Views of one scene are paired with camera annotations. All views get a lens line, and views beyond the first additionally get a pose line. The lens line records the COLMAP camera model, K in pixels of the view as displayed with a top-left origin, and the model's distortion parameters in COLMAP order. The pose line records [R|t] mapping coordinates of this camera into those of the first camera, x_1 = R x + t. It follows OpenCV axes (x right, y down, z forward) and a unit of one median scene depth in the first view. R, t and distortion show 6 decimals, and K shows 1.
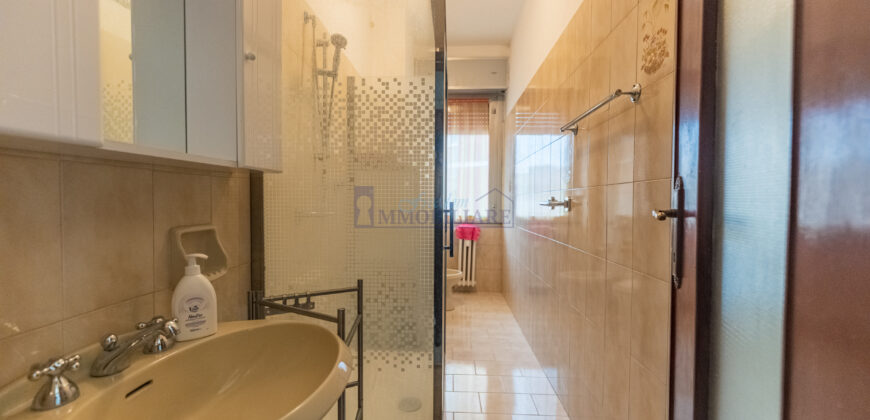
lens RADIAL K [[344.6, 0, 434.6], [0, 344.6, 211.6], [0, 0, 1]] dist [-0.000172, -0.001429]
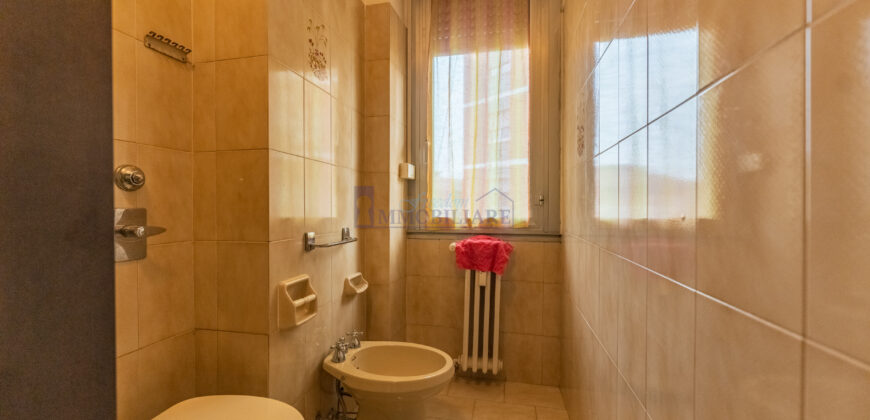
lens RADIAL K [[344.6, 0, 412.0], [0, 344.6, 206.0], [0, 0, 1]] dist [-0.000172, -0.001429]
pose [[0.982090, -0.006381, -0.188306, 0.288502], [0.005738, 0.999976, -0.003959, -0.012860], [0.188326, 0.002807, 0.982103, 1.692821]]
